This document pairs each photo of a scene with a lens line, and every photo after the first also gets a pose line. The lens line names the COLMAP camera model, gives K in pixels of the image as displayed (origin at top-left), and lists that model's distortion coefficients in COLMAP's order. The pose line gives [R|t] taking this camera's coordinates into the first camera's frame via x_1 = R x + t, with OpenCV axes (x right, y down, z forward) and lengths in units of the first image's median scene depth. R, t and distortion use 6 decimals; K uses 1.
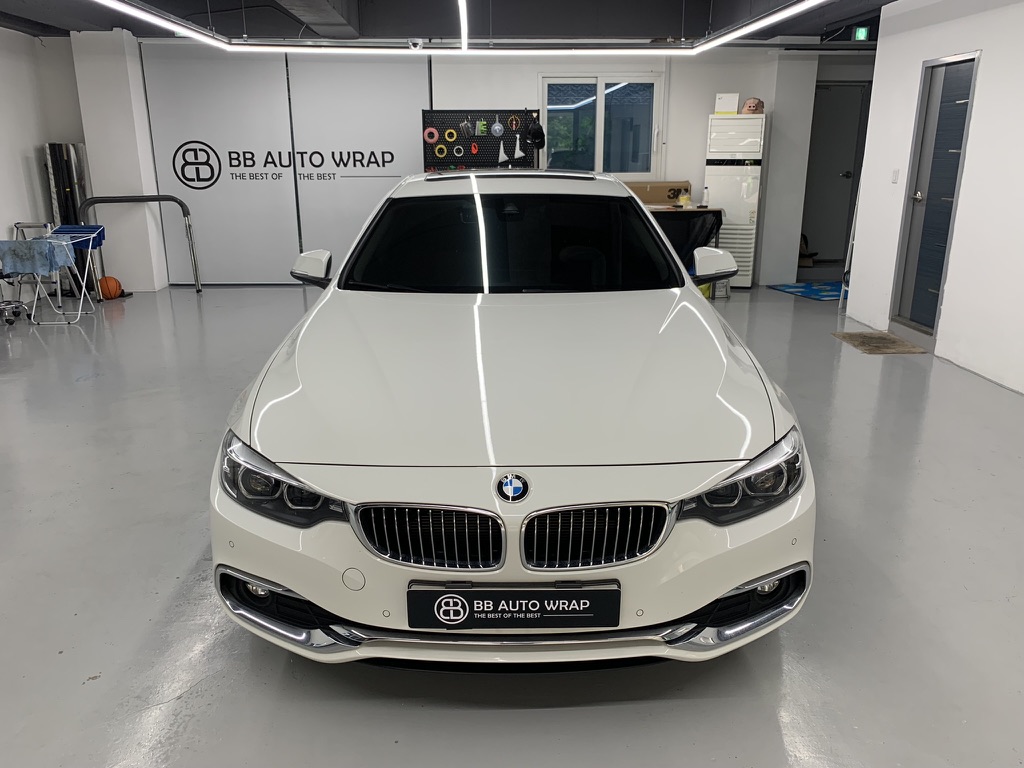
lens RADIAL K [[800.7, 0, 512.0], [0, 800.7, 384.0], [0, 0, 1]] dist [0.001038, -0.000830]
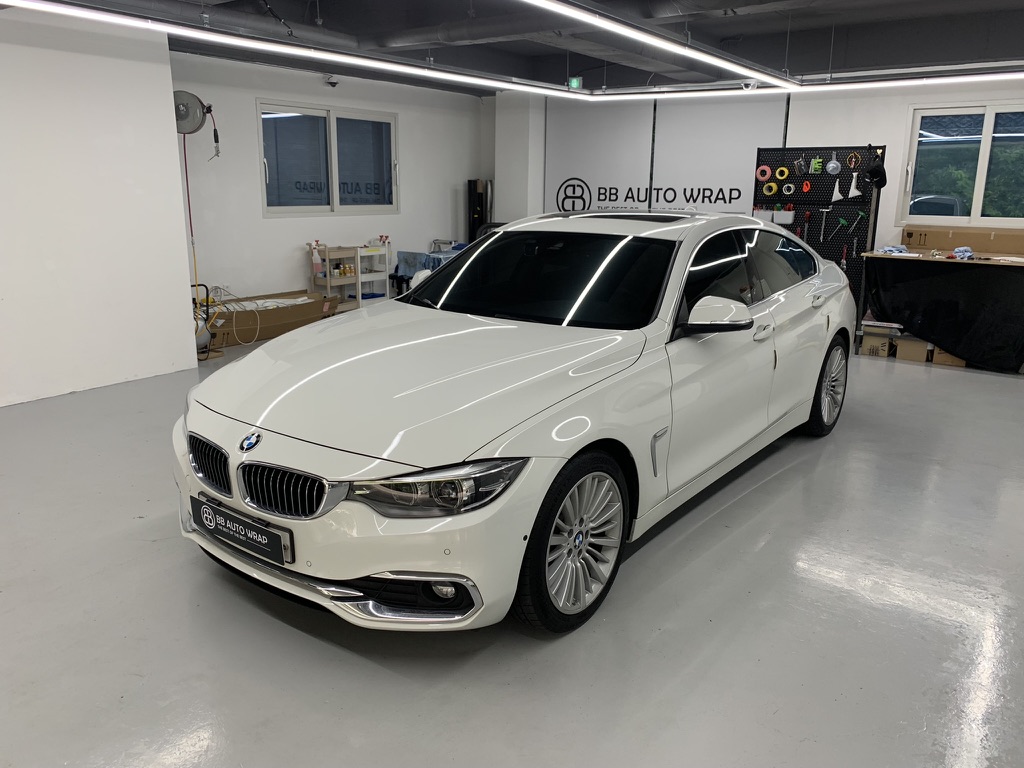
lens RADIAL K [[789.3, 0, 503.5], [0, 789.3, 381.7], [0, 0, 1]] dist [0.084350, -0.168965]
pose [[0.790901, 0.157567, -0.591310, 0.251677], [-0.179751, 0.983474, 0.021643, -0.017743], [0.584949, 0.089171, 0.806154, 0.032891]]
